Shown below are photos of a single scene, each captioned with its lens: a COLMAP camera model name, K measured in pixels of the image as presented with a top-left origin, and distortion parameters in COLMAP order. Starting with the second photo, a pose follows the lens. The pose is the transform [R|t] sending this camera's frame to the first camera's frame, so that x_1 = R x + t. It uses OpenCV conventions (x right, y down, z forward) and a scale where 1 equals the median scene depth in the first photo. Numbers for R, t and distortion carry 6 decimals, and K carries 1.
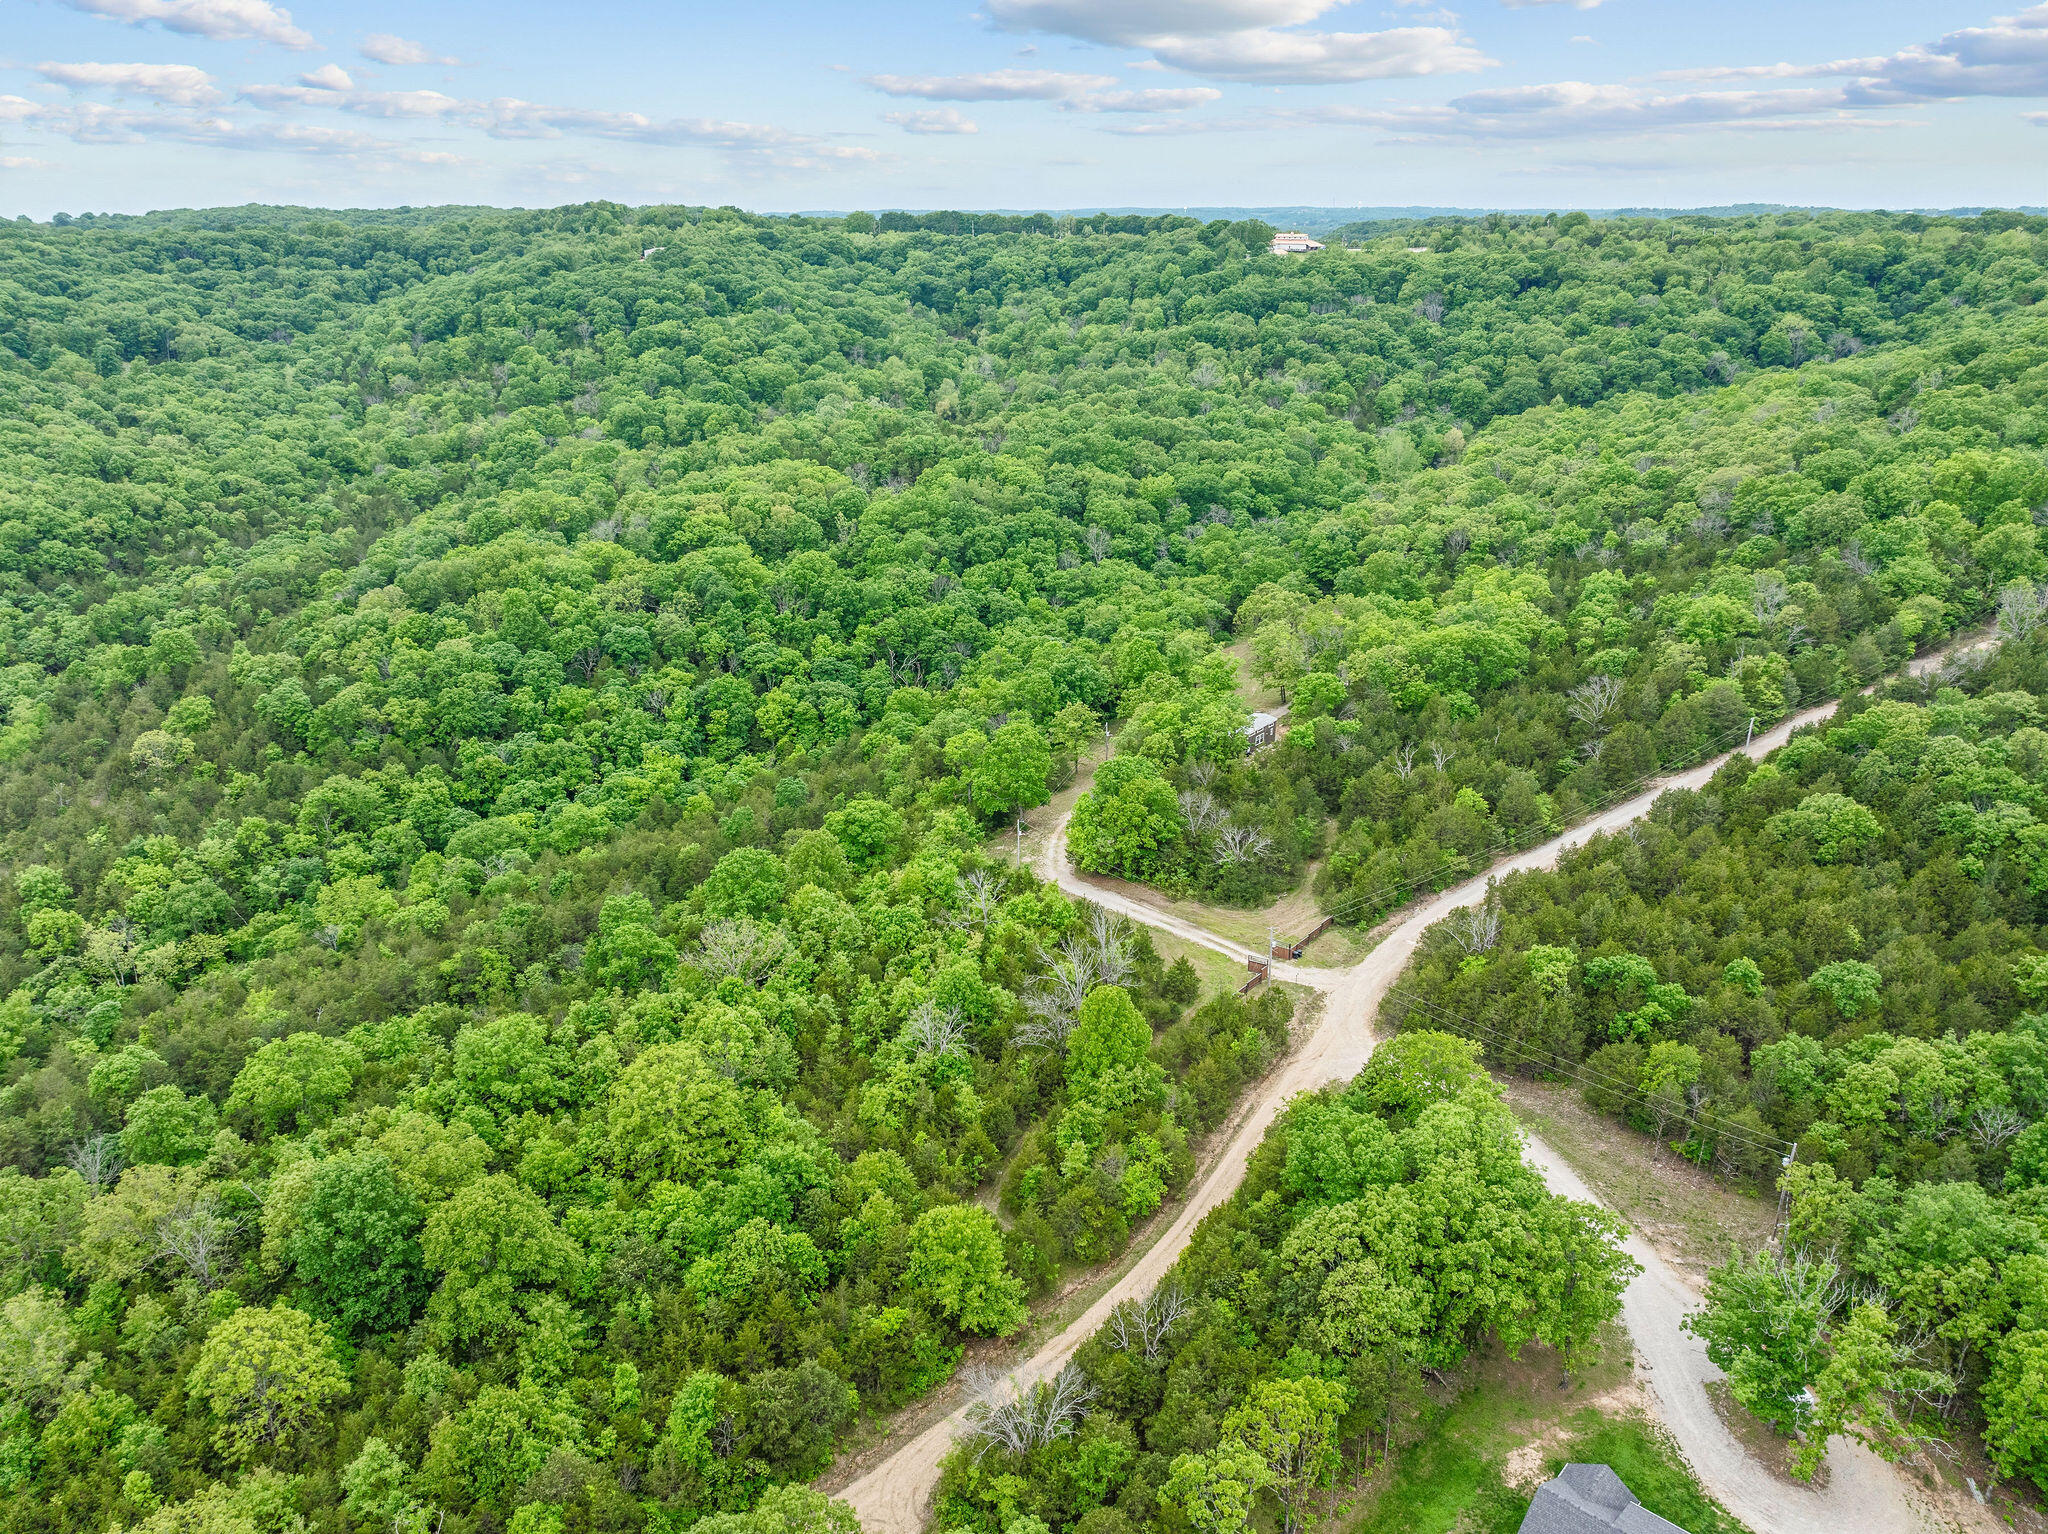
lens RADIAL K [[1456.2, 0, 1035.6], [0, 1456.2, 769.6], [0, 0, 1]] dist [-0.046572, 0.016647]
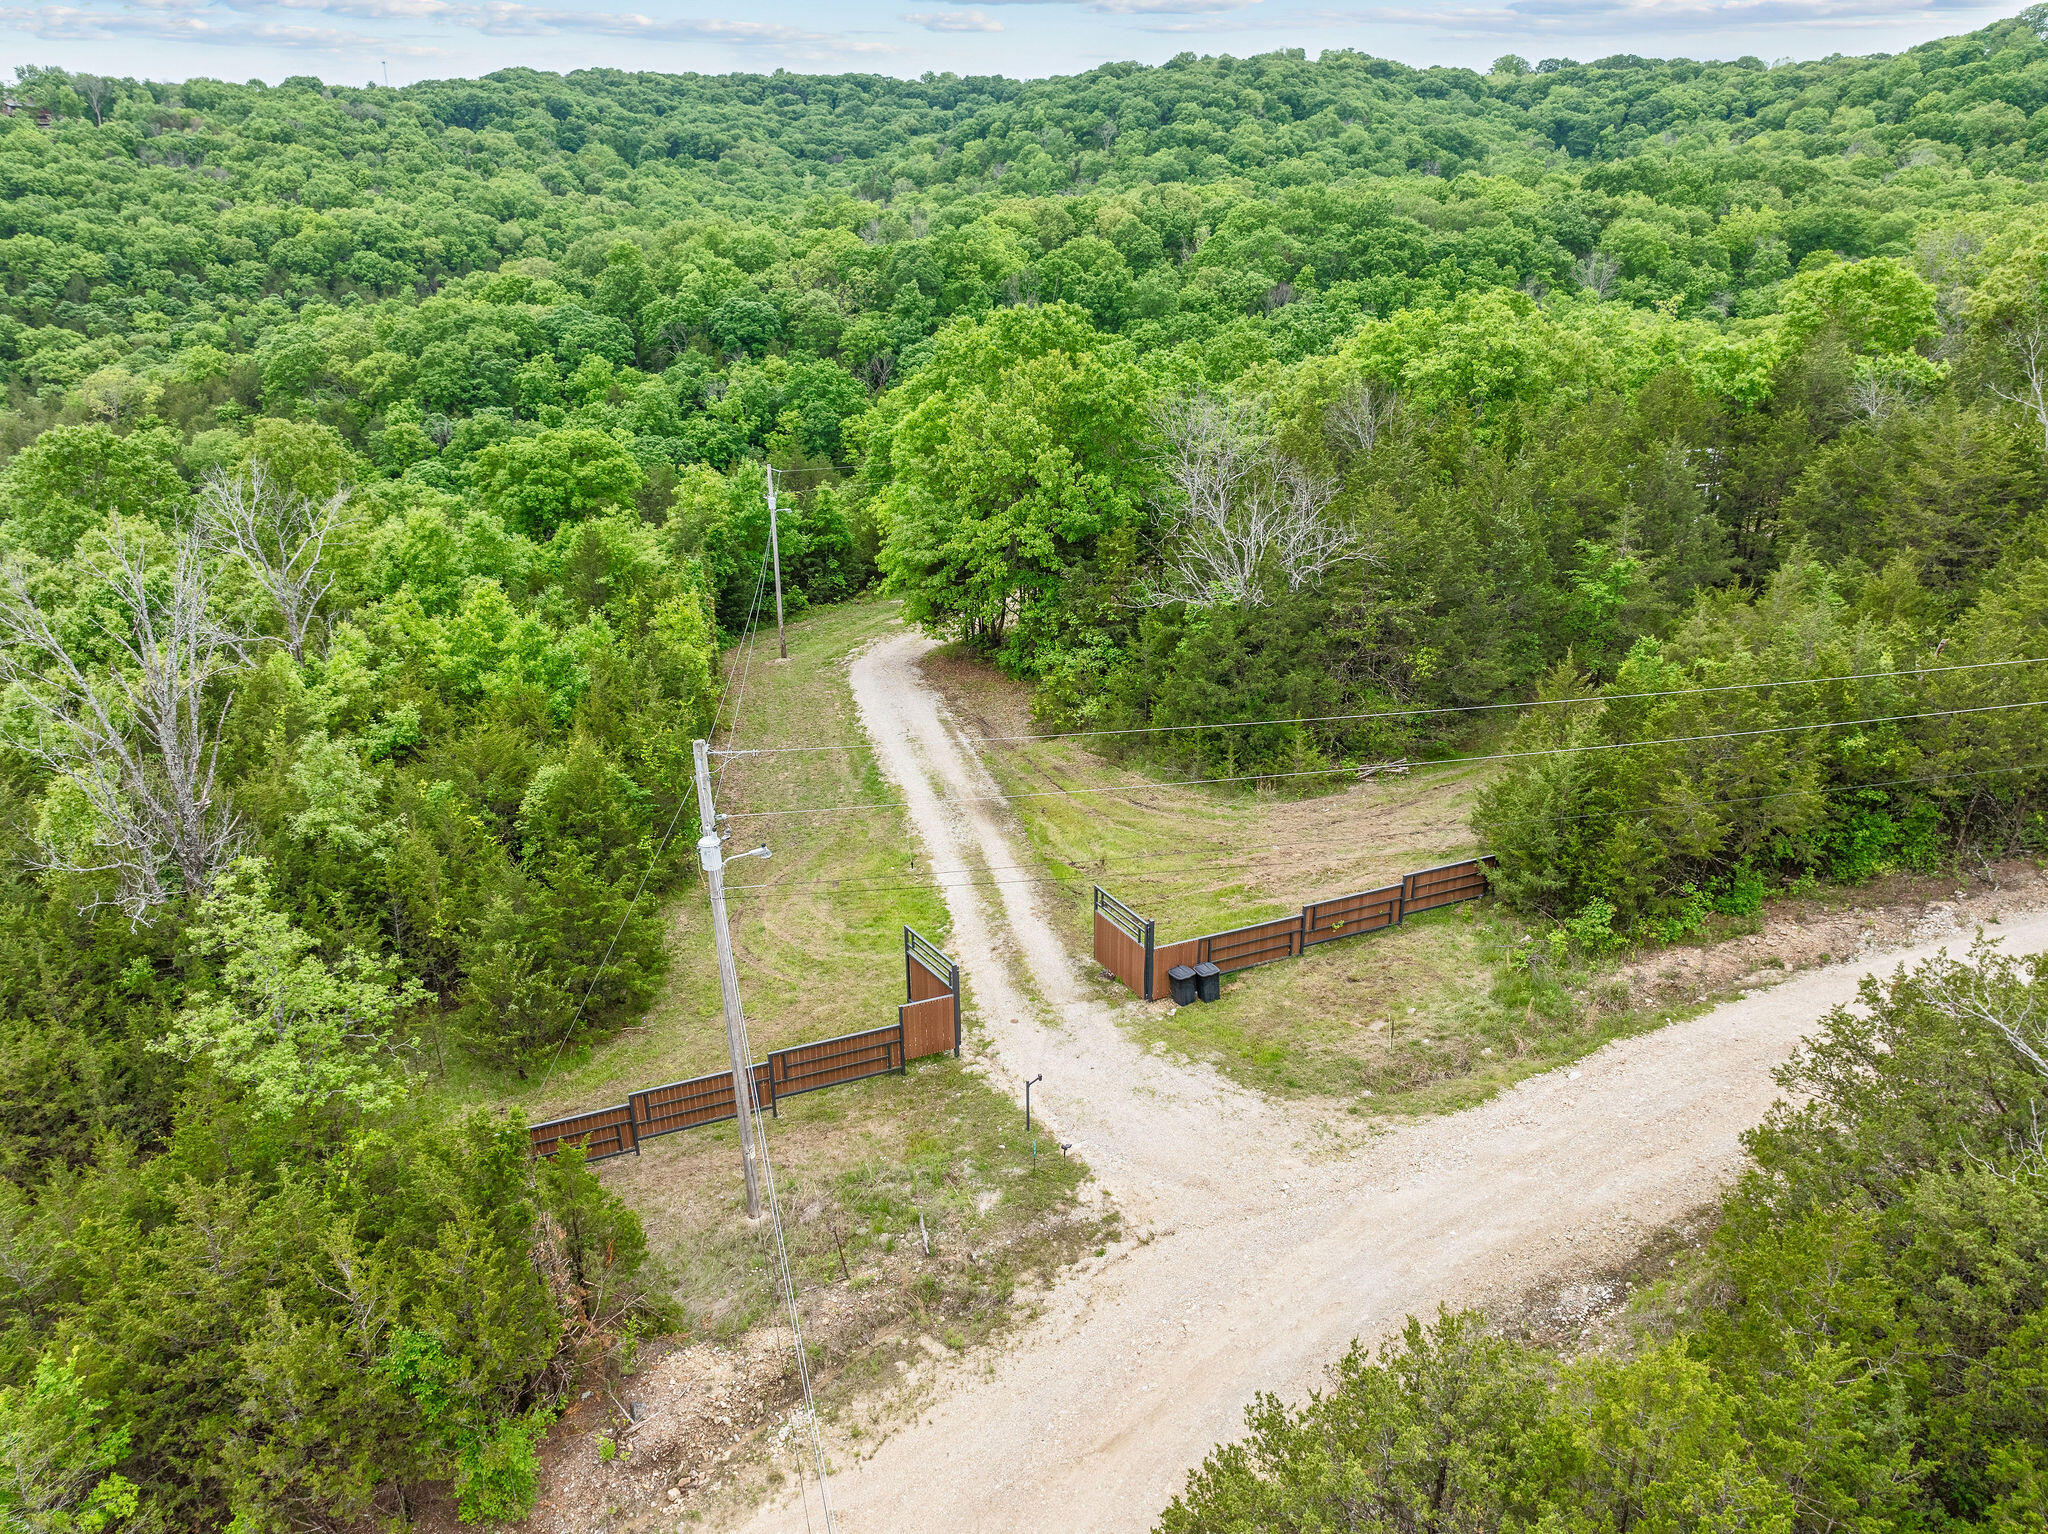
lens RADIAL K [[1456.2, 0, 1030.5], [0, 1456.2, 770.4], [0, 0, 1]] dist [-0.046572, 0.016647]
pose [[0.894885, 0.171061, -0.412213, 0.117890], [-0.161141, 0.985166, 0.058999, 0.044116], [0.416190, 0.013627, 0.909175, 0.397126]]
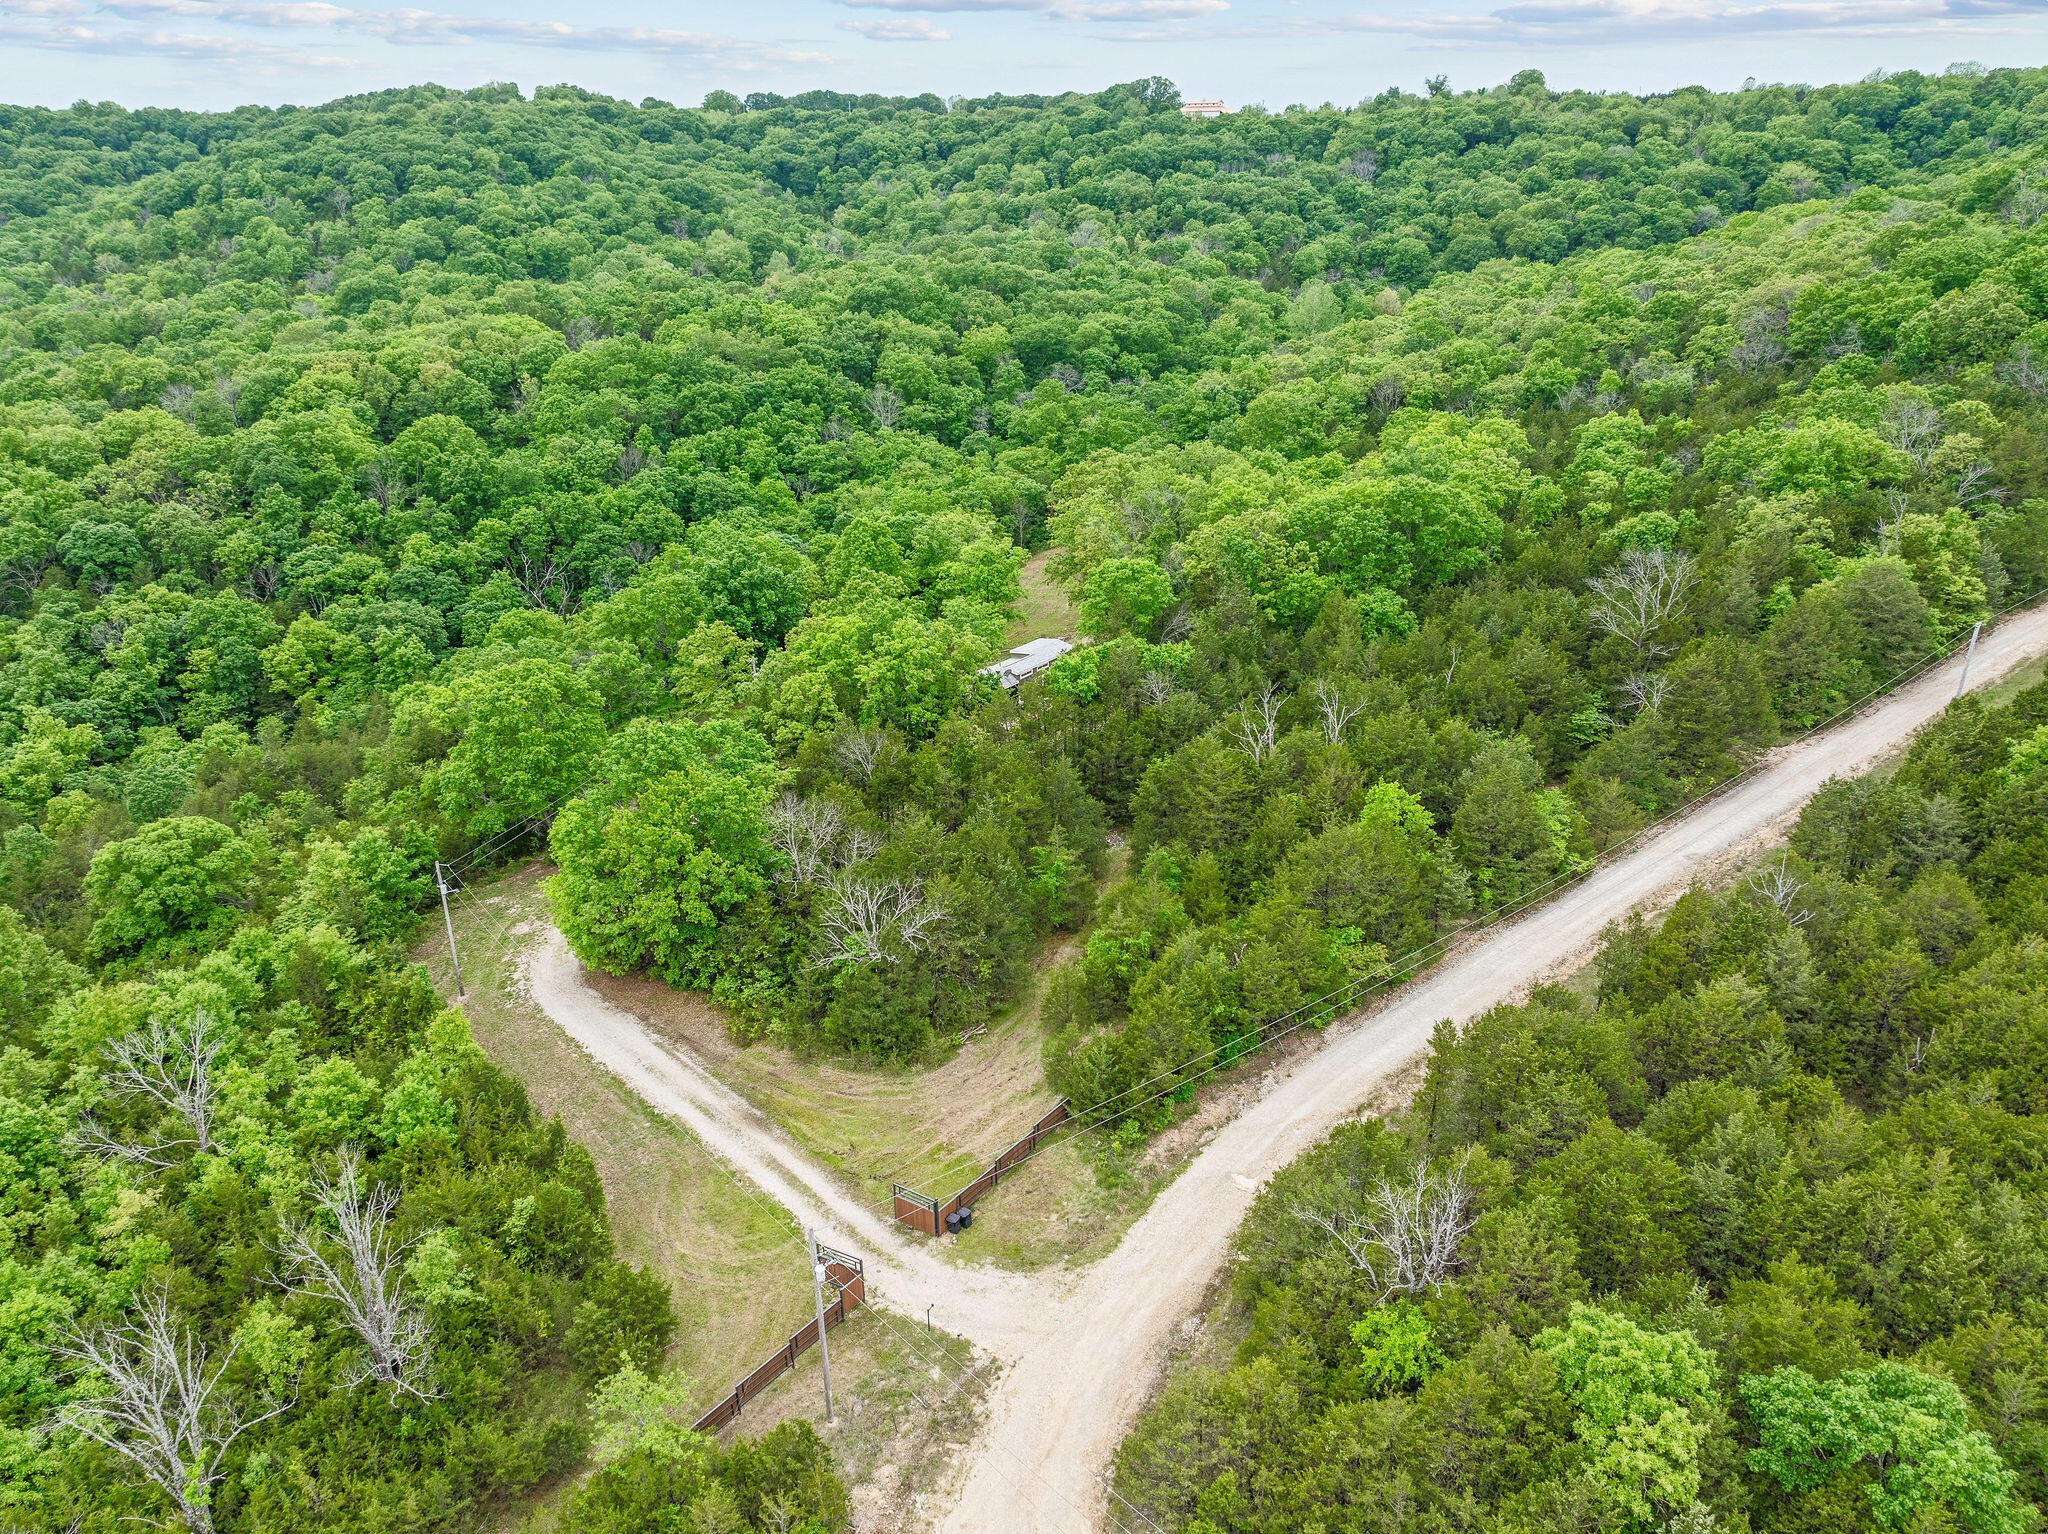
lens RADIAL K [[1456.2, 0, 1036.8], [0, 1456.2, 765.9], [0, 0, 1]] dist [-0.046572, 0.016647]
pose [[0.999230, -0.016447, 0.035609, 0.093583], [0.015270, 0.999336, 0.033096, -0.004899], [-0.036129, -0.032527, 0.998818, 0.299888]]
